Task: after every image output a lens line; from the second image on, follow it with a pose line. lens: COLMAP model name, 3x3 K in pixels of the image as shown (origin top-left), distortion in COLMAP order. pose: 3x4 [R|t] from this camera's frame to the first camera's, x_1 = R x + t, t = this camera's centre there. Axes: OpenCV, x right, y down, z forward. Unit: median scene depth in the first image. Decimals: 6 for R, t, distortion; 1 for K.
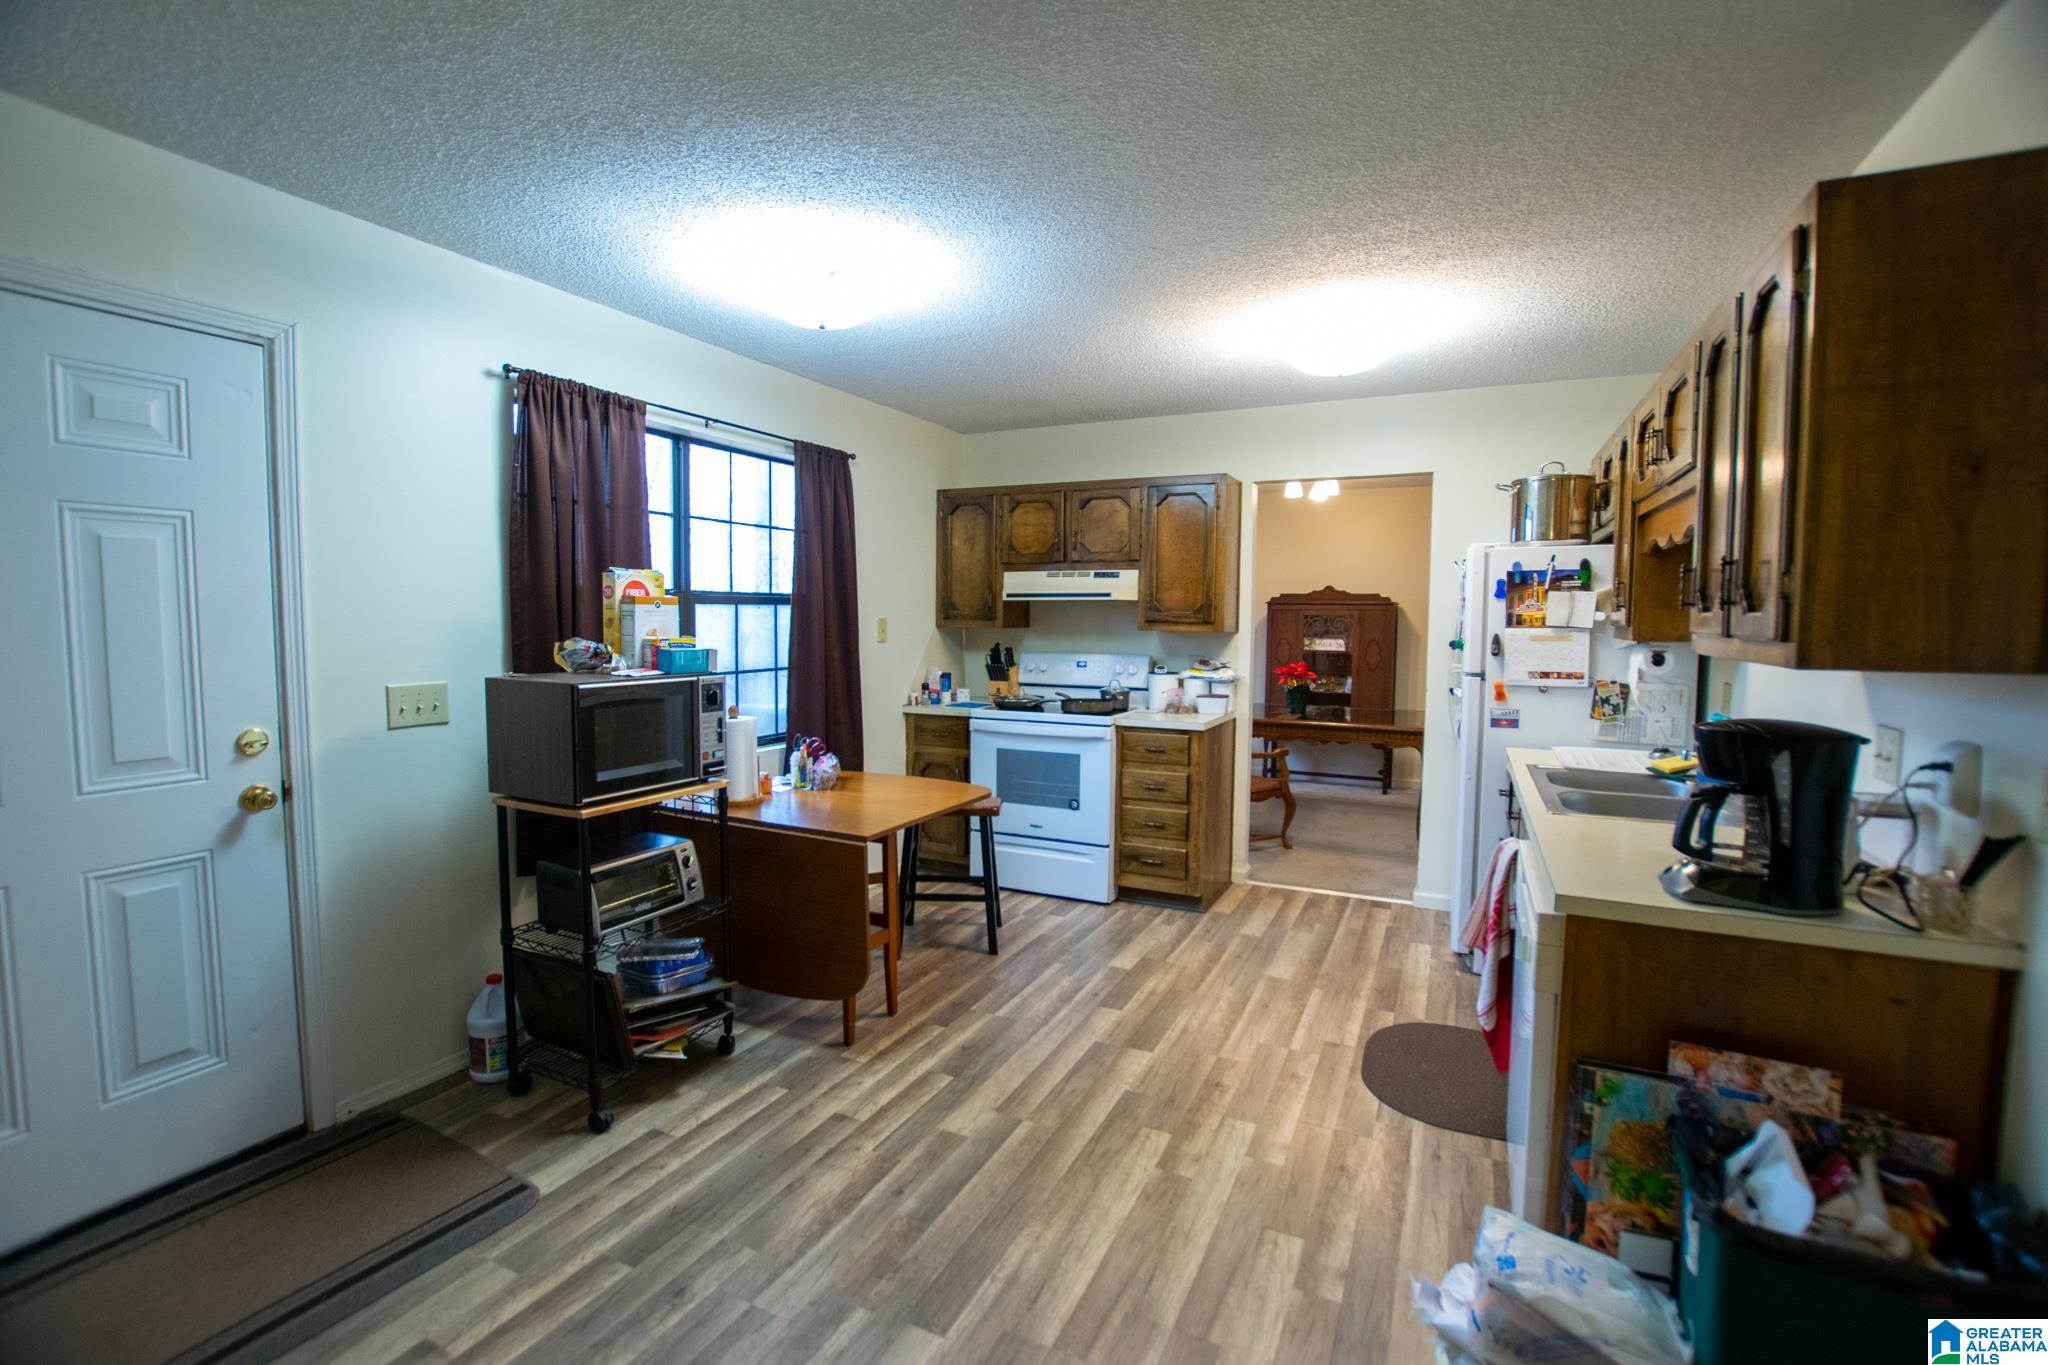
lens RADIAL K [[901.3, 0, 1024.0], [0, 901.3, 682.5], [0, 0, 1]] dist [-0.034688, 0.004944]
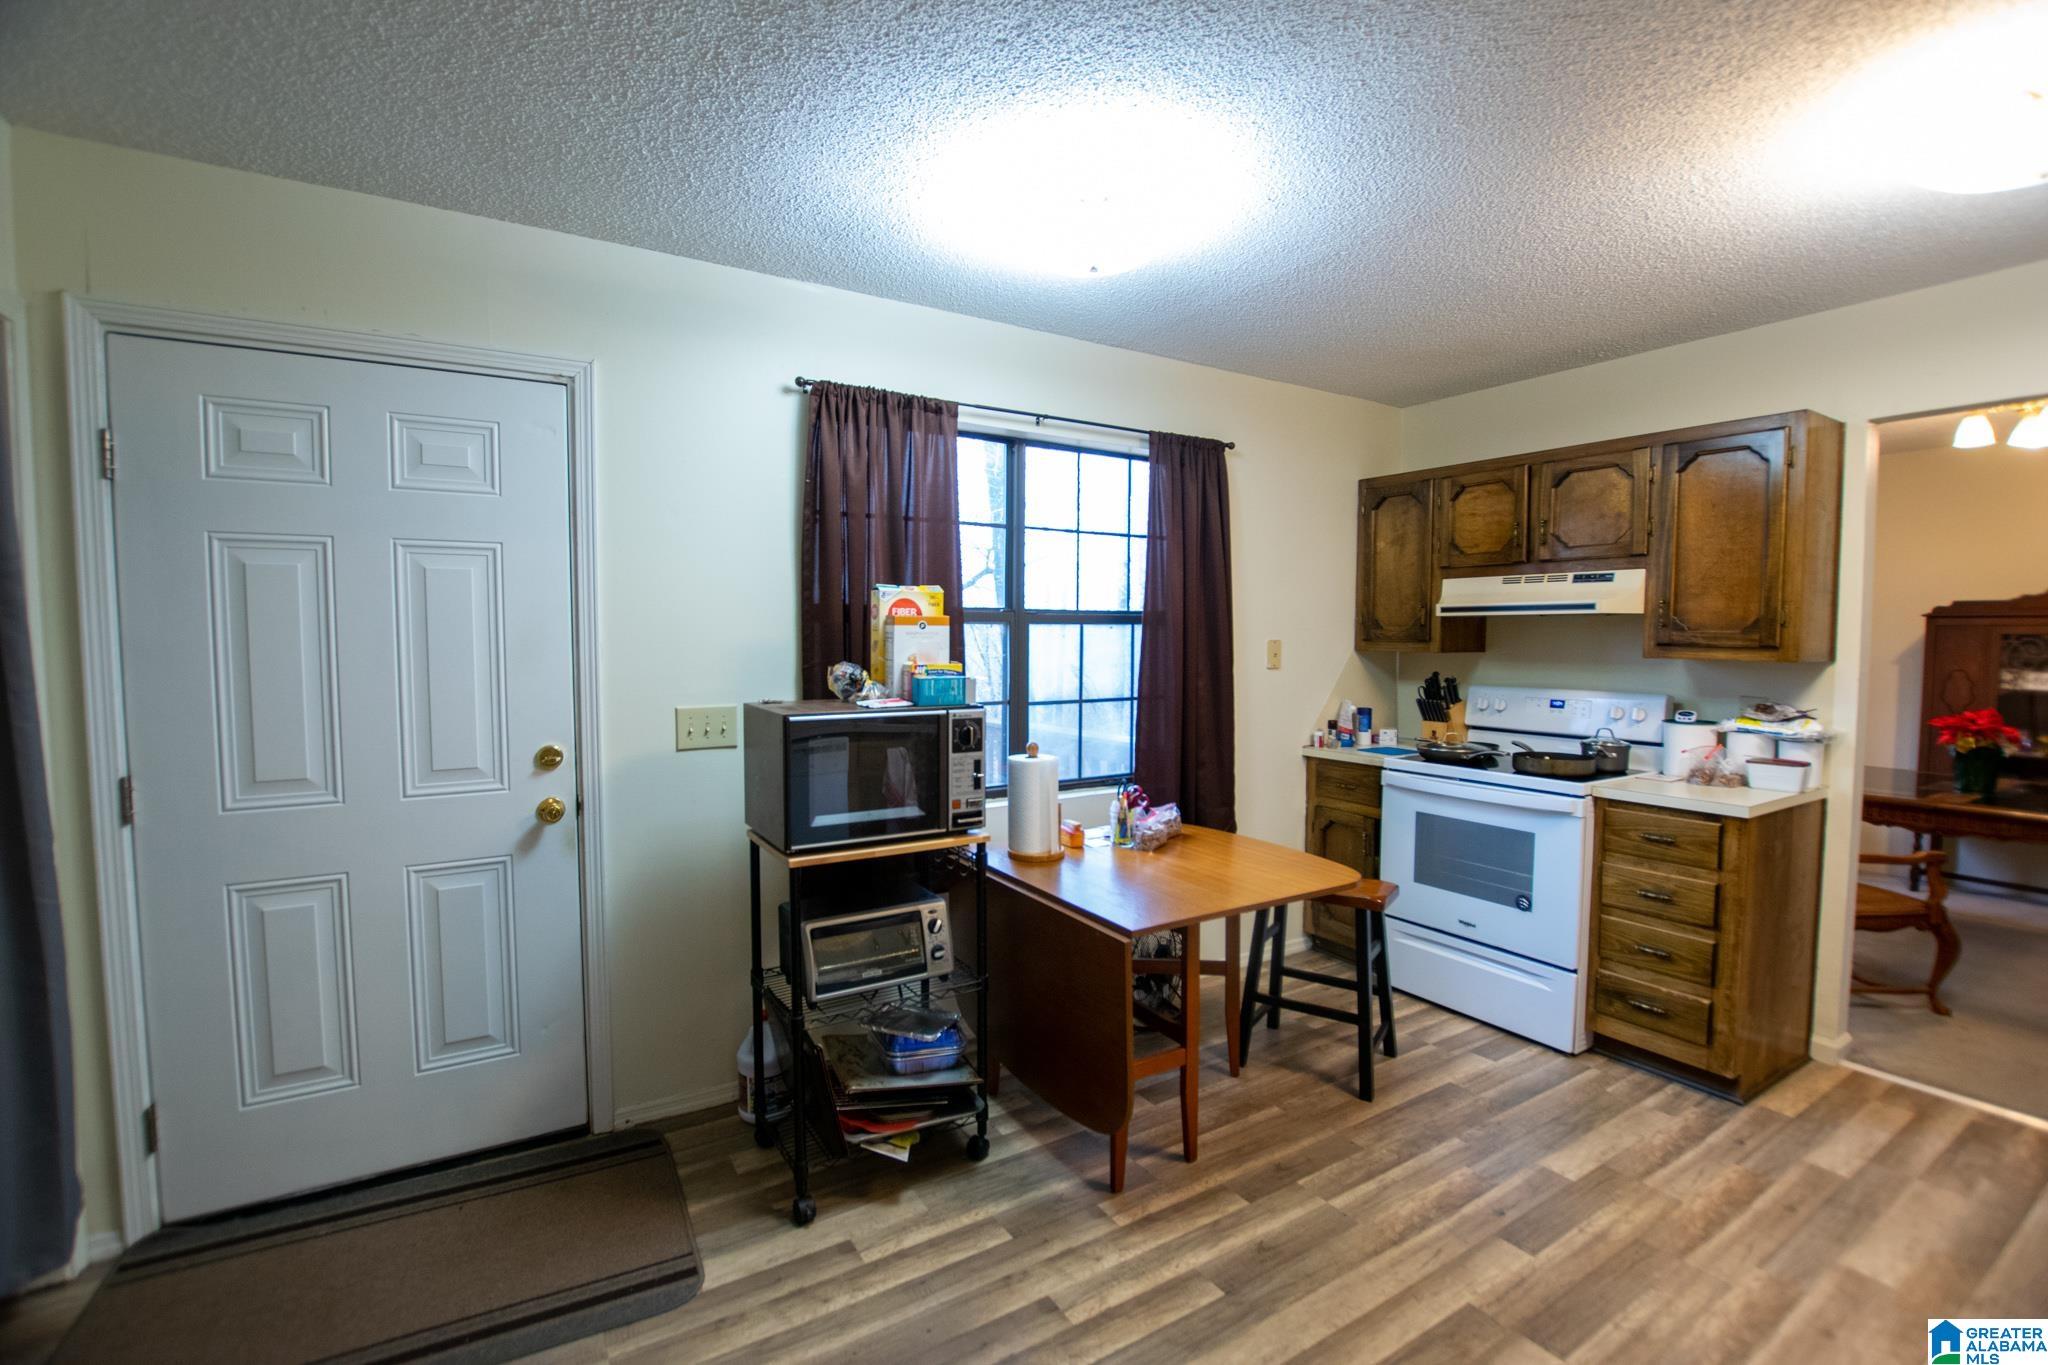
lens RADIAL K [[901.3, 0, 1024.0], [0, 901.3, 682.5], [0, 0, 1]] dist [-0.034688, 0.004944]
pose [[0.846737, 0.023779, -0.531480, 0.122798], [-0.035654, 0.999291, -0.012094, -0.020541], [0.530816, 0.029190, 0.846984, 0.262919]]
